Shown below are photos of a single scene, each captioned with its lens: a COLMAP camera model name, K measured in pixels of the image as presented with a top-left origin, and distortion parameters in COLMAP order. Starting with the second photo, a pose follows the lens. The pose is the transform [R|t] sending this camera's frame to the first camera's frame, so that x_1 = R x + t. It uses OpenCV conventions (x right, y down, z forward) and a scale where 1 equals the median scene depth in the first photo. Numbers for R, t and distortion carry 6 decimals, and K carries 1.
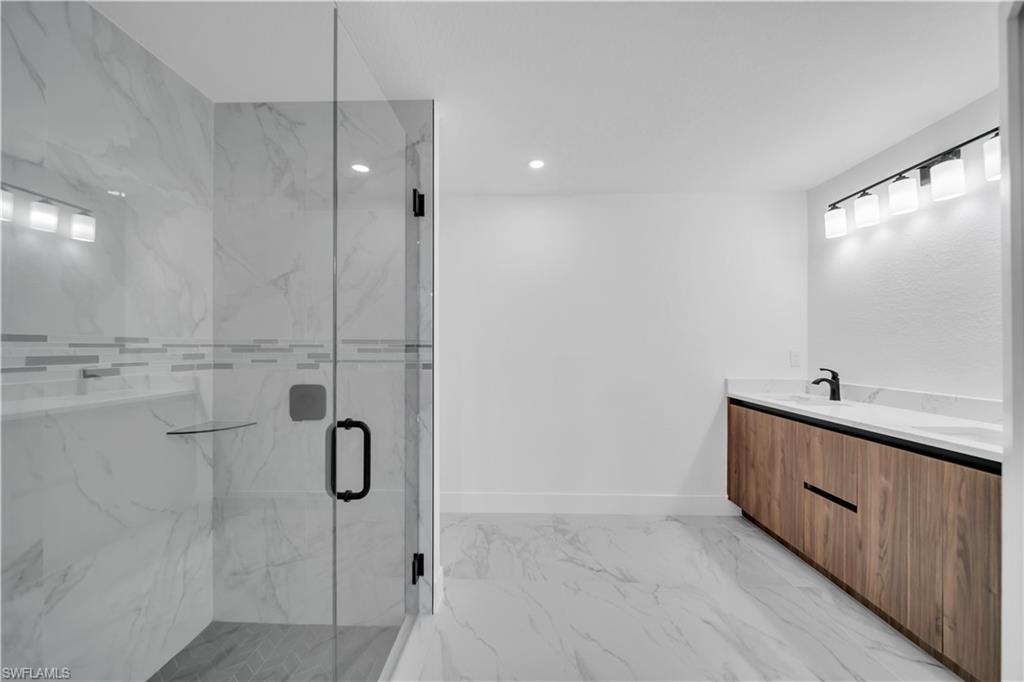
lens RADIAL K [[353.7, 0, 511.4], [0, 353.7, 345.7], [0, 0, 1]] dist [-0.001040, -0.000346]
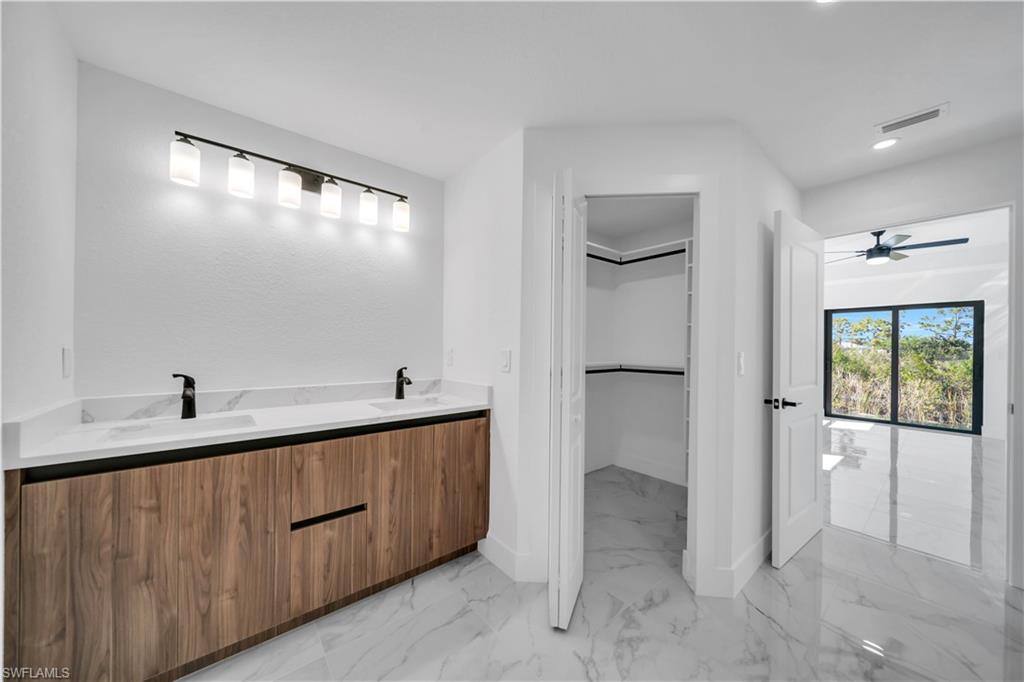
lens RADIAL K [[353.7, 0, 511.4], [0, 353.7, 345.7], [0, 0, 1]] dist [-0.001040, -0.000346]
pose [[-0.649313, -0.008808, 0.760470, -0.042648], [-0.014193, 0.999899, -0.000538, 0.003122], [-0.760389, -0.011143, -0.649373, 1.228764]]
